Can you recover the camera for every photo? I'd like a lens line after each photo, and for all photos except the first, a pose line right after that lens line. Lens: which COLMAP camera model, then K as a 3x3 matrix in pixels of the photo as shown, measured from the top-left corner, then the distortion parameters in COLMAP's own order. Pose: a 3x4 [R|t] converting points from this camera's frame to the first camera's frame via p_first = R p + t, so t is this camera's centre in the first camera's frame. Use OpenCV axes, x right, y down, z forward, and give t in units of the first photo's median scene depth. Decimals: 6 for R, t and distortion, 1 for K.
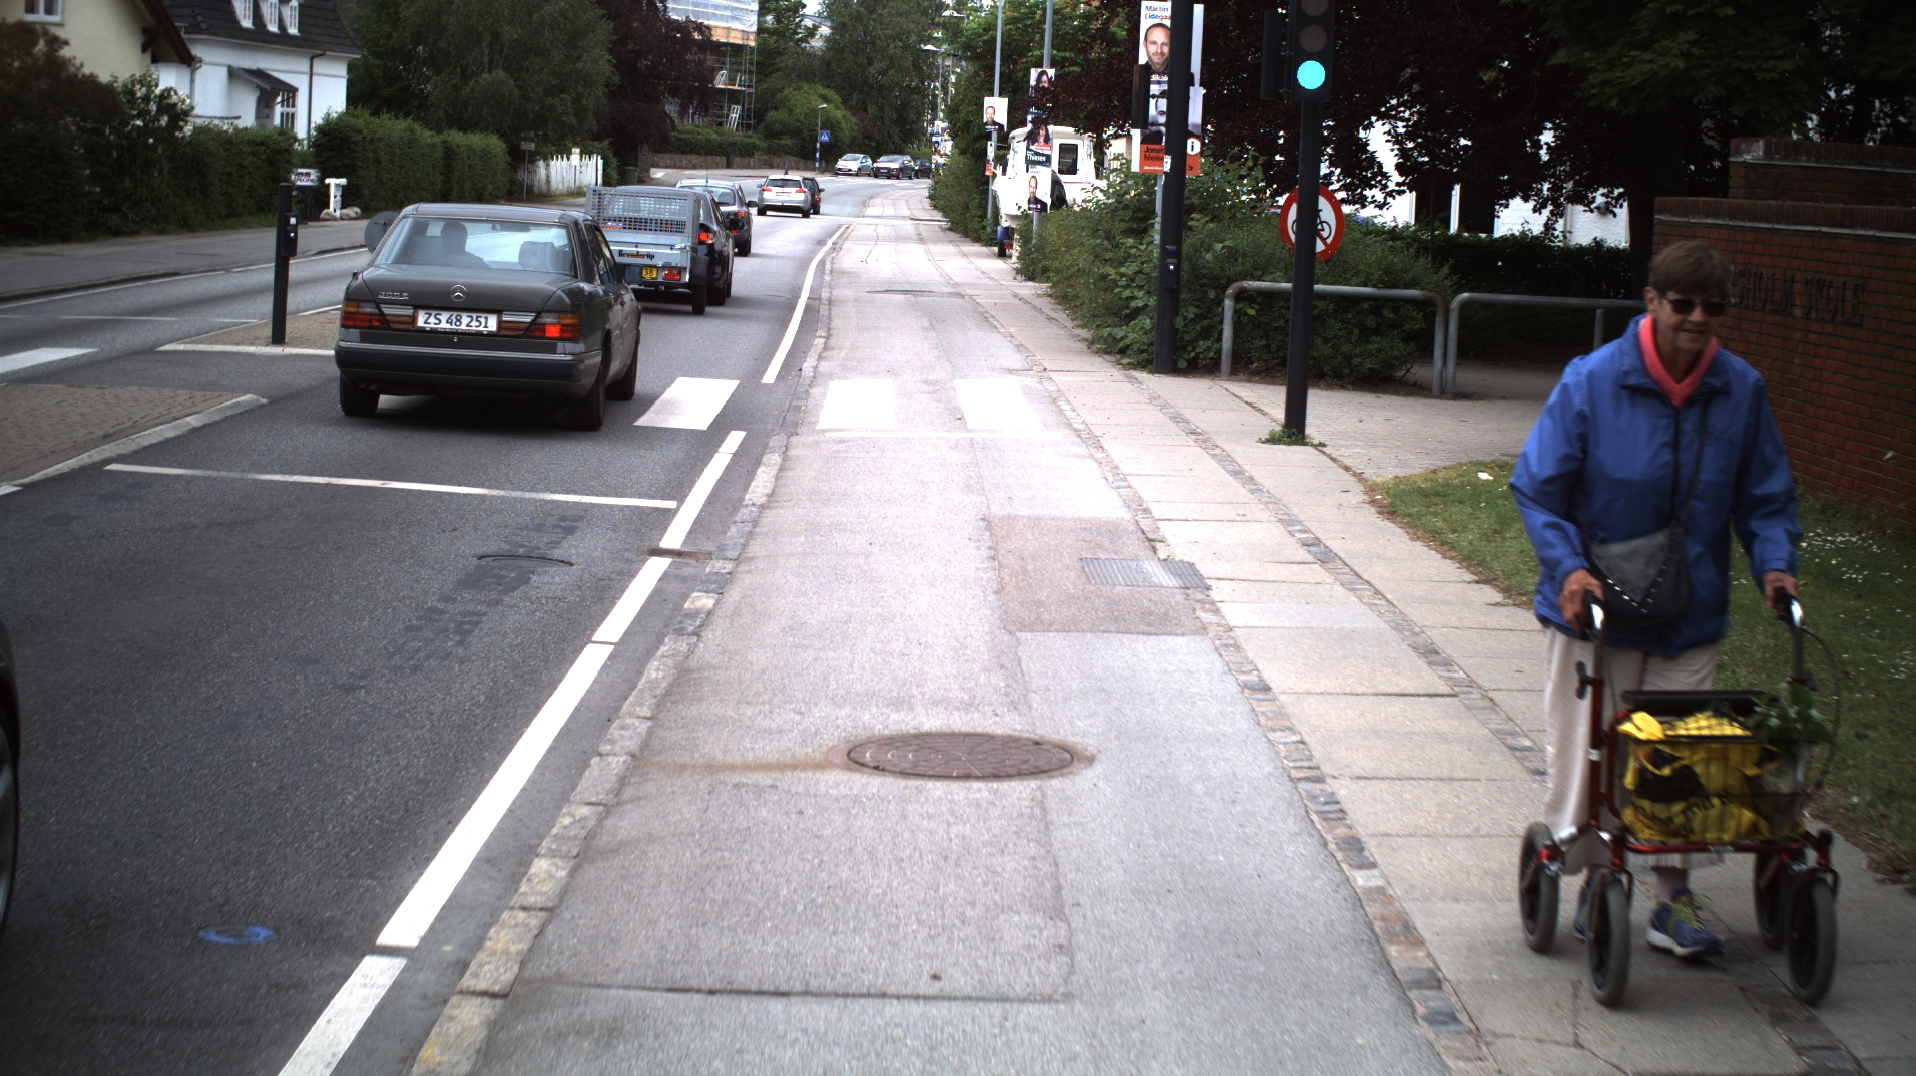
lens RADIAL K [[3137.3, 0, 958.0], [0, 3137.3, 538.0], [0, 0, 1]] dist [-0.268919, 0.276209]
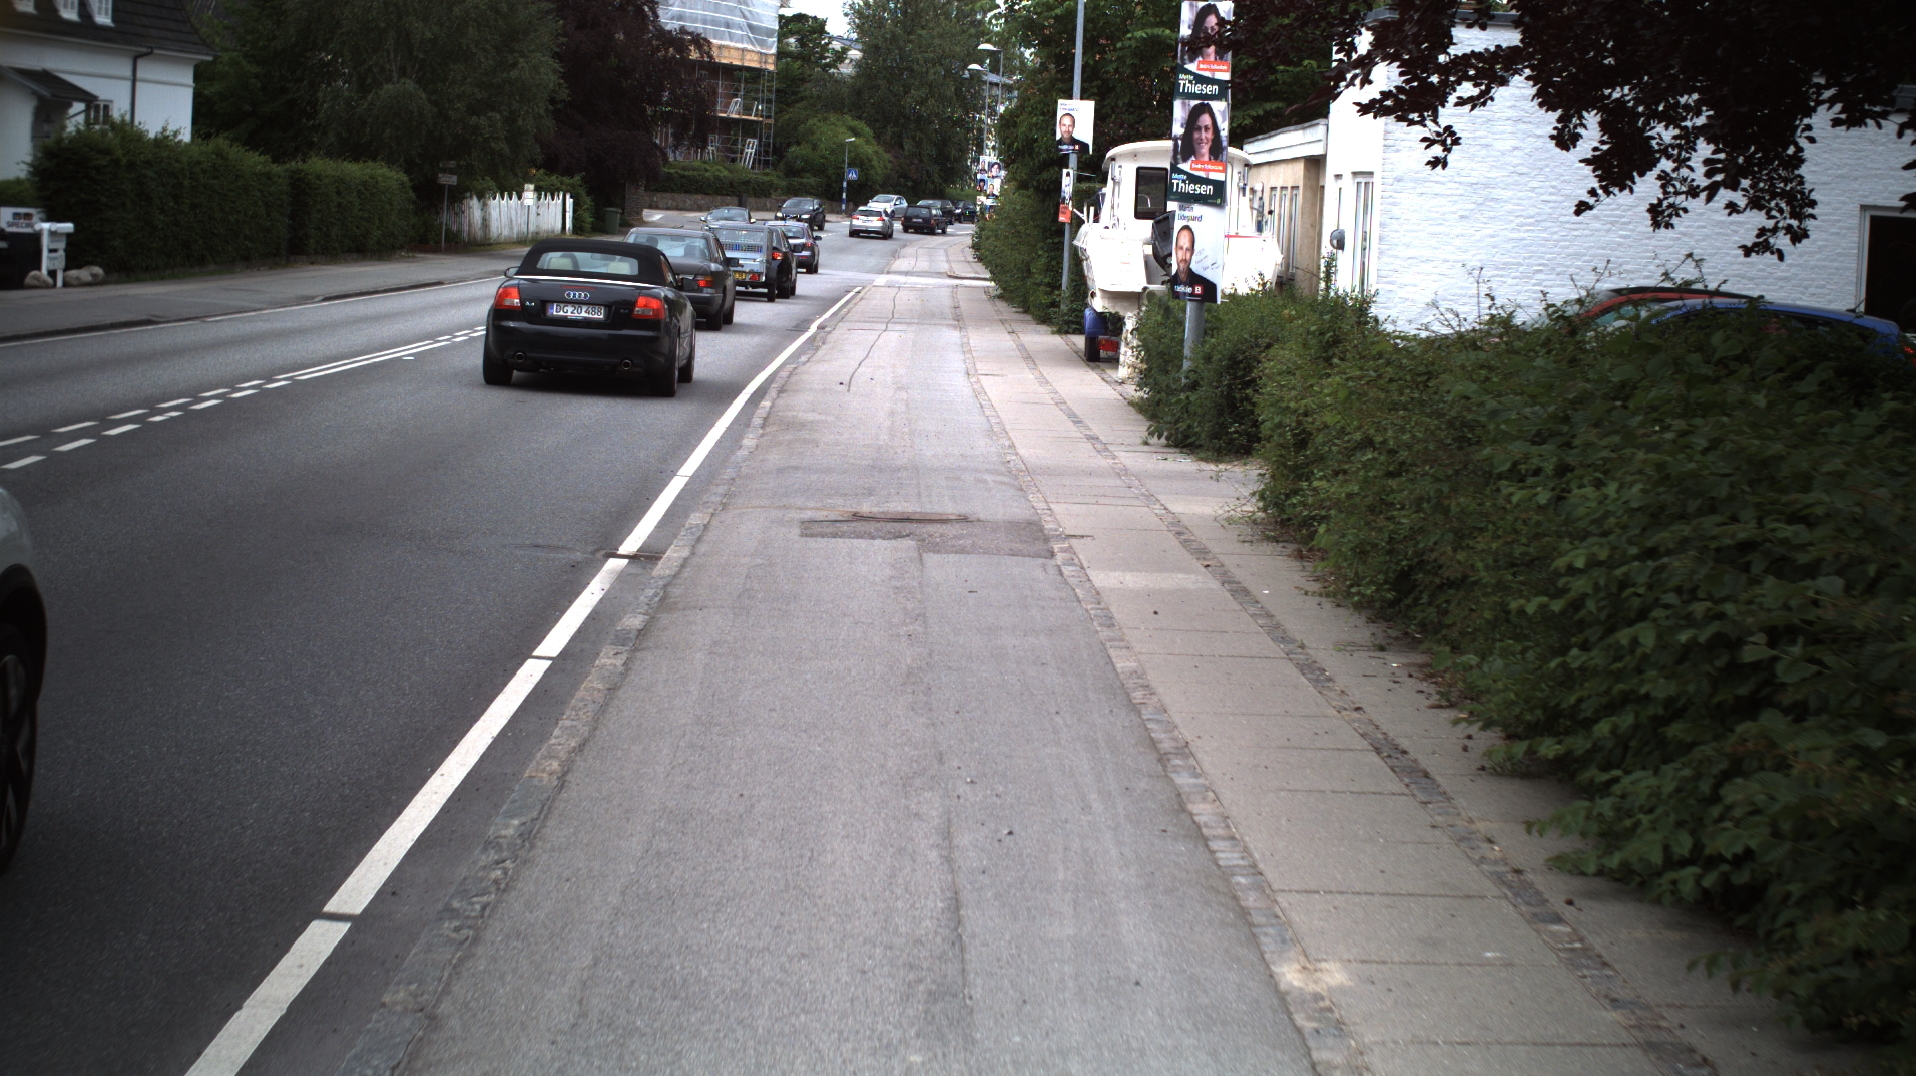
lens RADIAL K [[3137.3, 0, 958.0], [0, 3137.3, 538.0], [0, 0, 1]] dist [-0.268919, 0.276209]
pose [[0.999885, 0.006284, -0.013788, -0.002548], [-0.006476, 0.999882, -0.013943, -0.042595], [0.013698, 0.014031, 0.999808, 0.363027]]
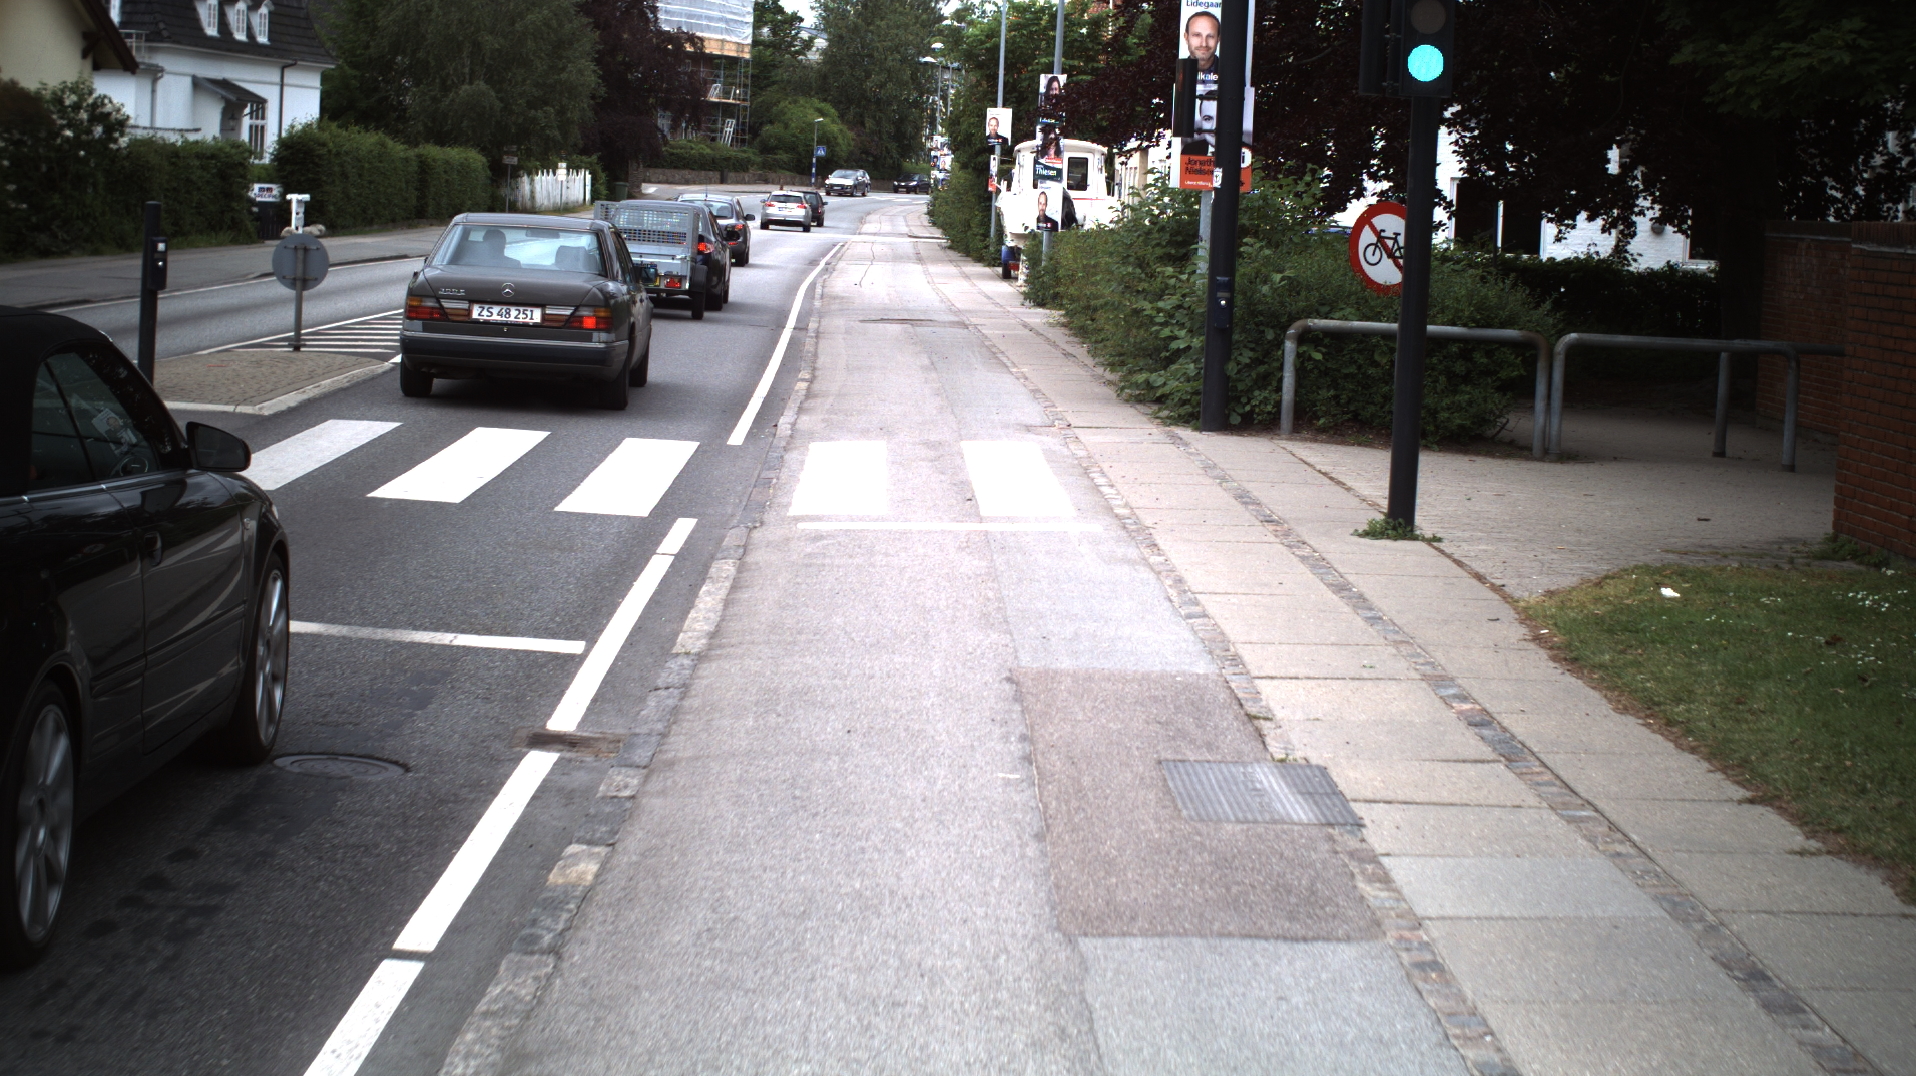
lens RADIAL K [[3137.3, 0, 958.0], [0, 3137.3, 538.0], [0, 0, 1]] dist [-0.268919, 0.276209]
pose [[1.000000, 0.000516, 0.000646, -0.000856], [-0.000513, 0.999988, -0.004925, -0.007082], [-0.000648, 0.004924, 0.999988, 0.060294]]
